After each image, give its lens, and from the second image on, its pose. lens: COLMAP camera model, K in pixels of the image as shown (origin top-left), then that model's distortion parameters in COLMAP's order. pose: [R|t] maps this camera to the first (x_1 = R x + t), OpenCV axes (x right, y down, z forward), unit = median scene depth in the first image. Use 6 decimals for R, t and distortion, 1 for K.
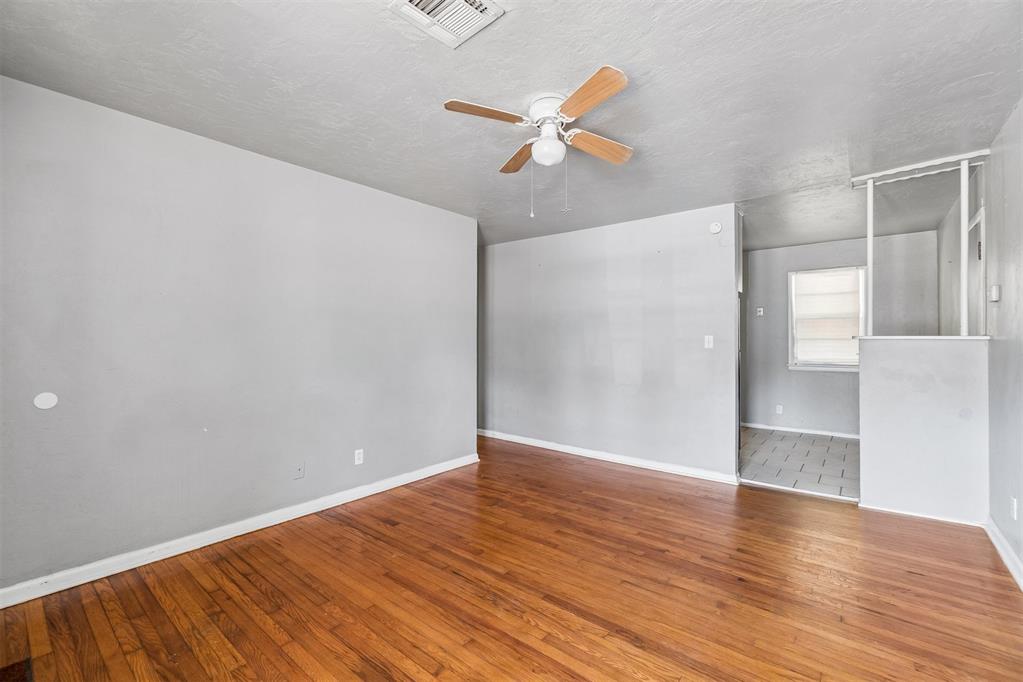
lens RADIAL K [[443.4, 0, 513.5], [0, 443.4, 335.8], [0, 0, 1]] dist [-0.000838, 0.000395]
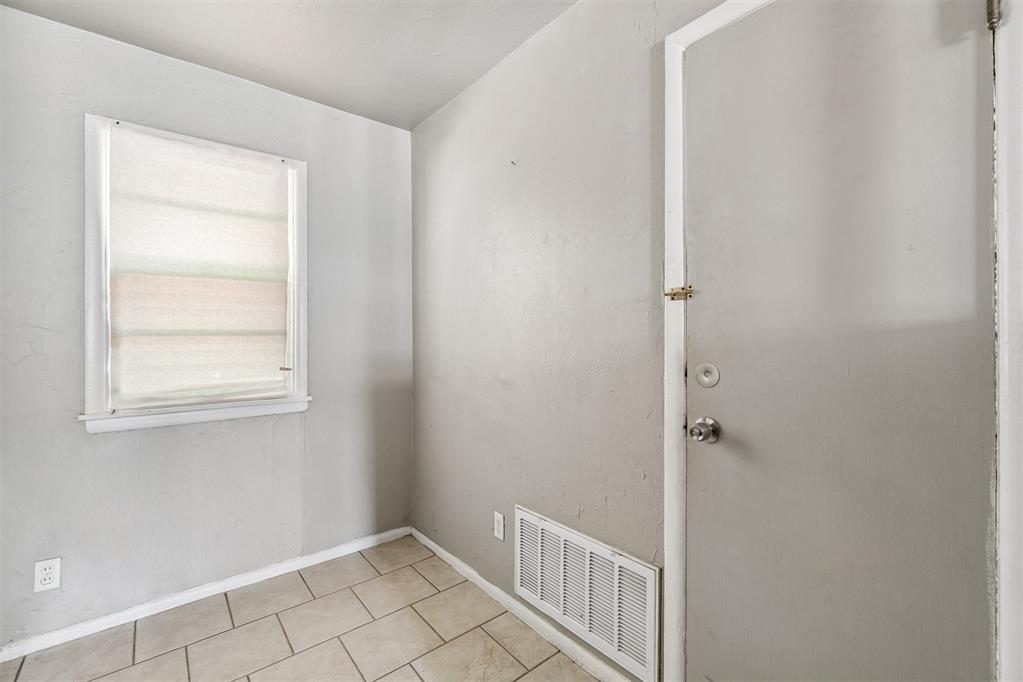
lens RADIAL K [[443.4, 0, 513.5], [0, 443.4, 335.8], [0, 0, 1]] dist [-0.000838, 0.000395]
pose [[0.204358, -0.001833, 0.978895, 0.772493], [-0.006039, 0.999977, 0.003134, 0.014533], [-0.978878, -0.006552, 0.204342, 1.314103]]
